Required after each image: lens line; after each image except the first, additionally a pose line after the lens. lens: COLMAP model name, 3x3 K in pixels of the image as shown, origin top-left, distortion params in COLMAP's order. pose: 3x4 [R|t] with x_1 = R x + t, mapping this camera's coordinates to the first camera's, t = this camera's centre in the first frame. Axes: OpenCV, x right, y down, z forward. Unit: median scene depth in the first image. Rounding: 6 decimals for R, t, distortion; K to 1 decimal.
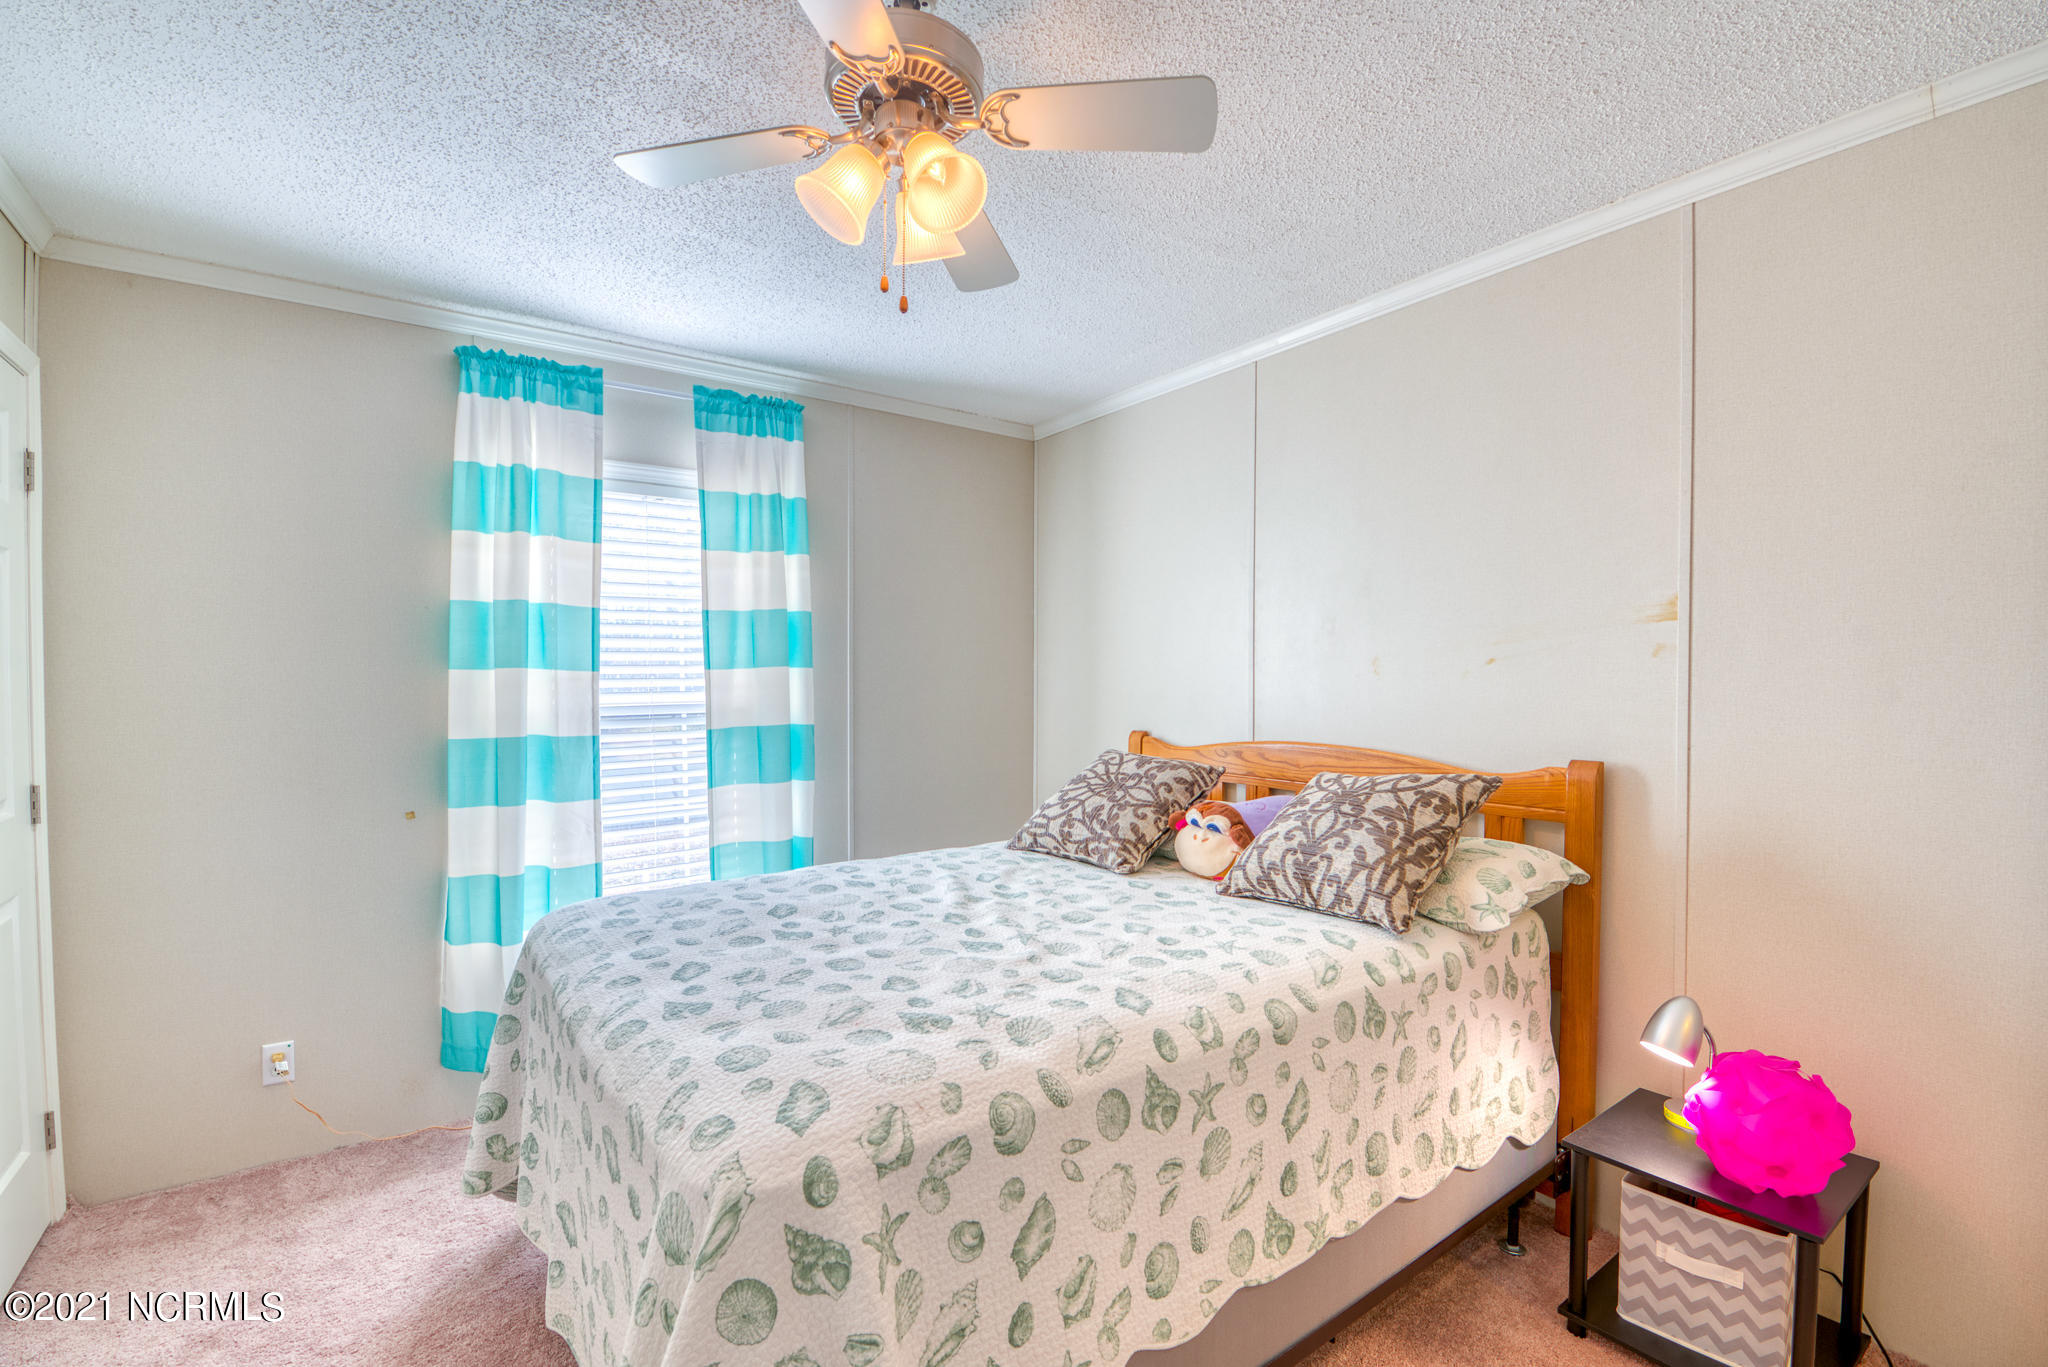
lens RADIAL K [[884.8, 0, 1020.4], [0, 884.8, 692.9], [0, 0, 1]] dist [0.012219, -0.014410]
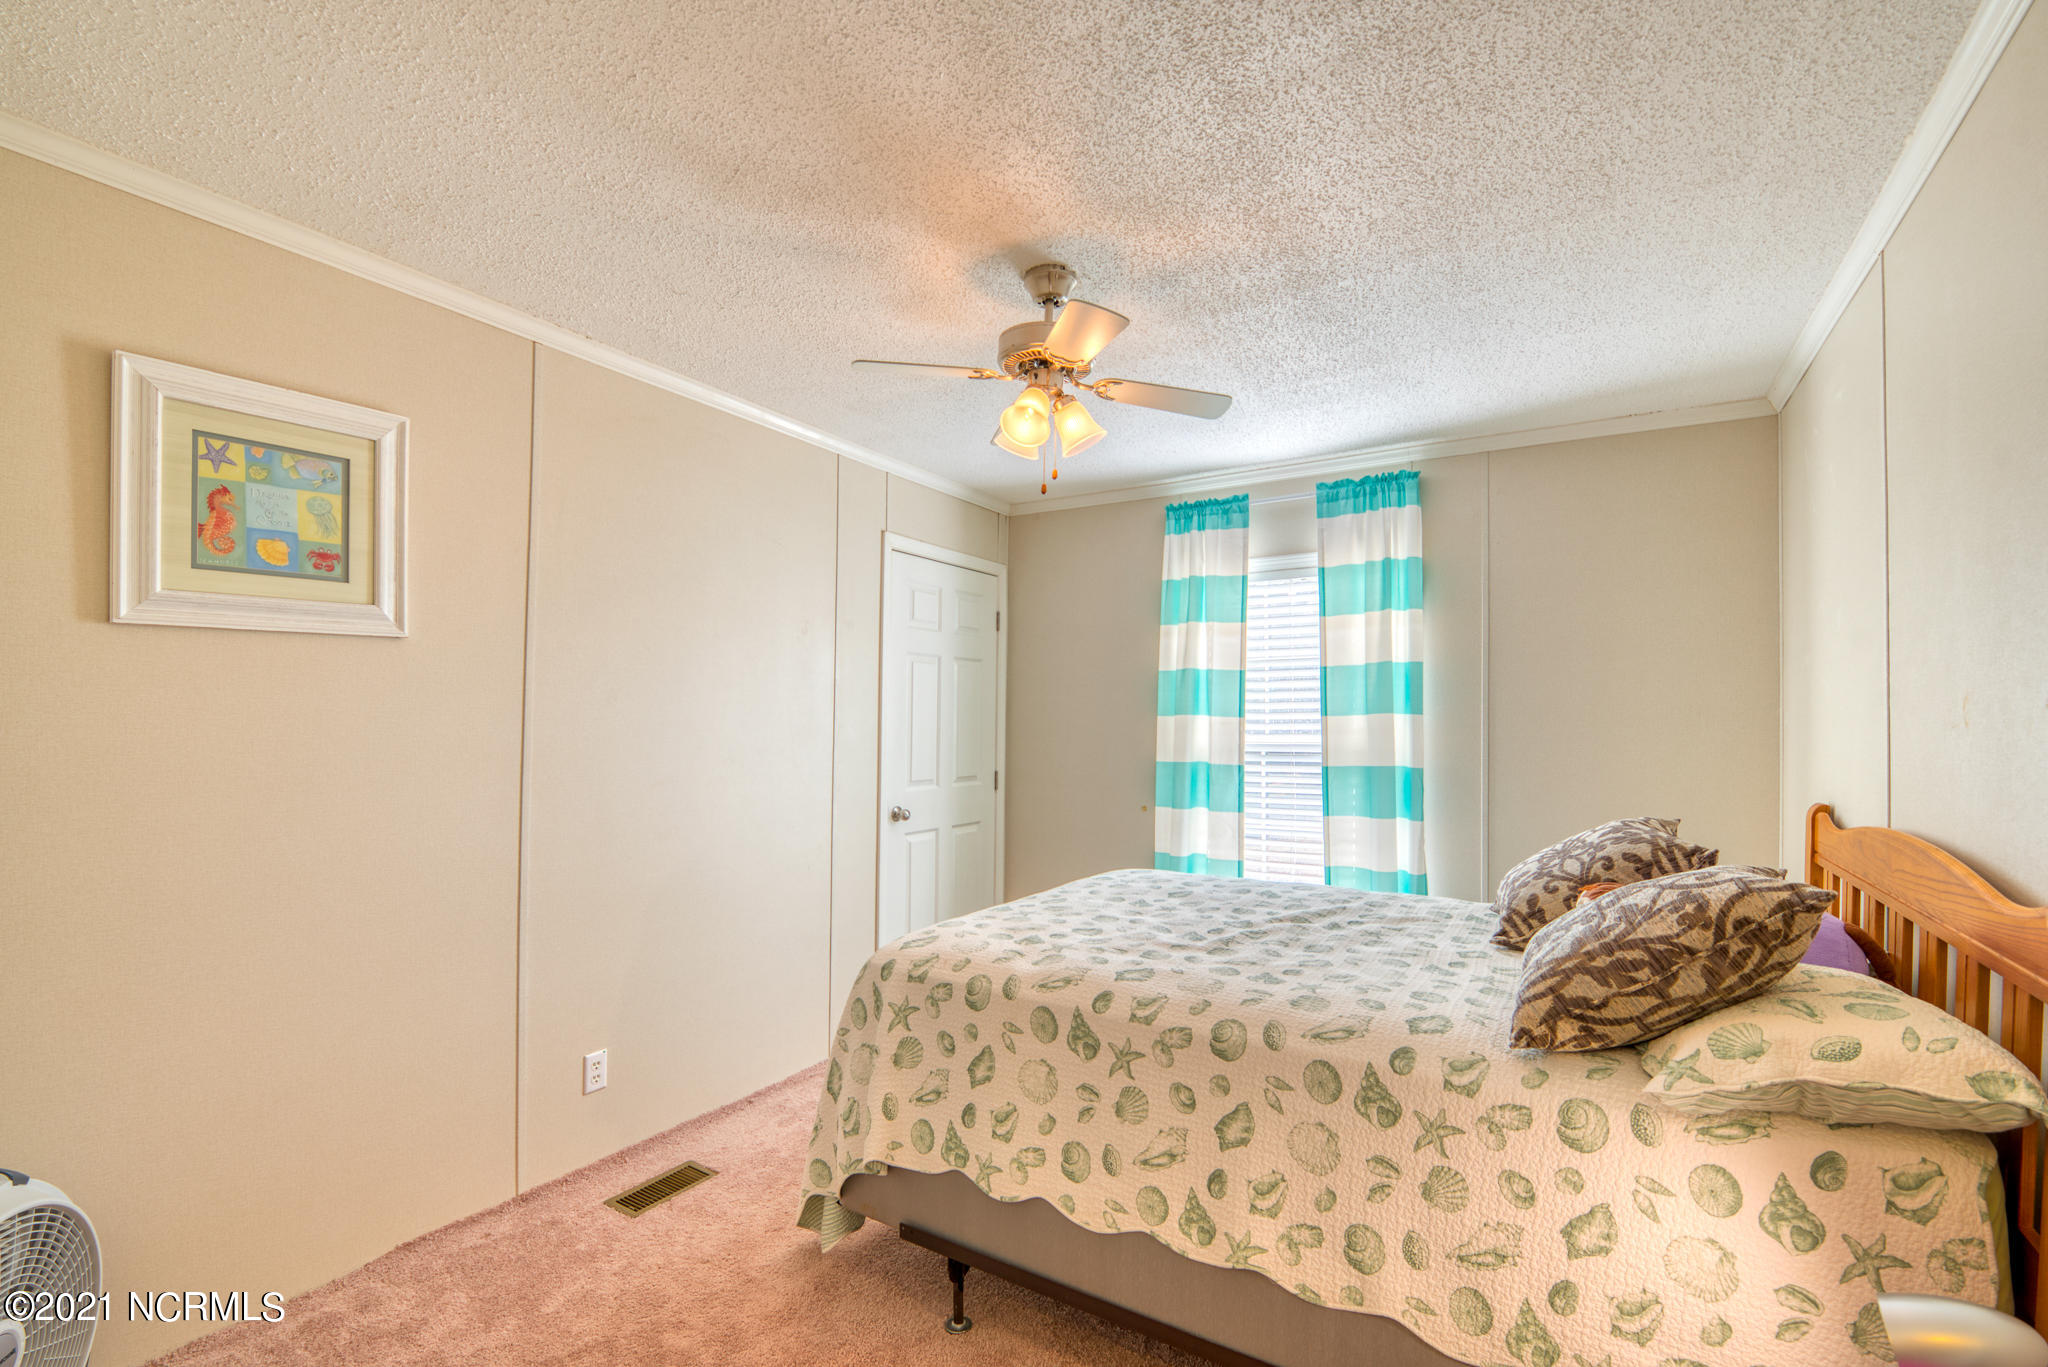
lens RADIAL K [[884.8, 0, 1020.4], [0, 884.8, 692.9], [0, 0, 1]] dist [0.012219, -0.014410]
pose [[0.385352, -0.022910, -0.922485, 0.648601], [-0.025591, 0.999042, -0.035502, -0.004952], [0.922415, 0.037288, 0.384397, 0.176859]]
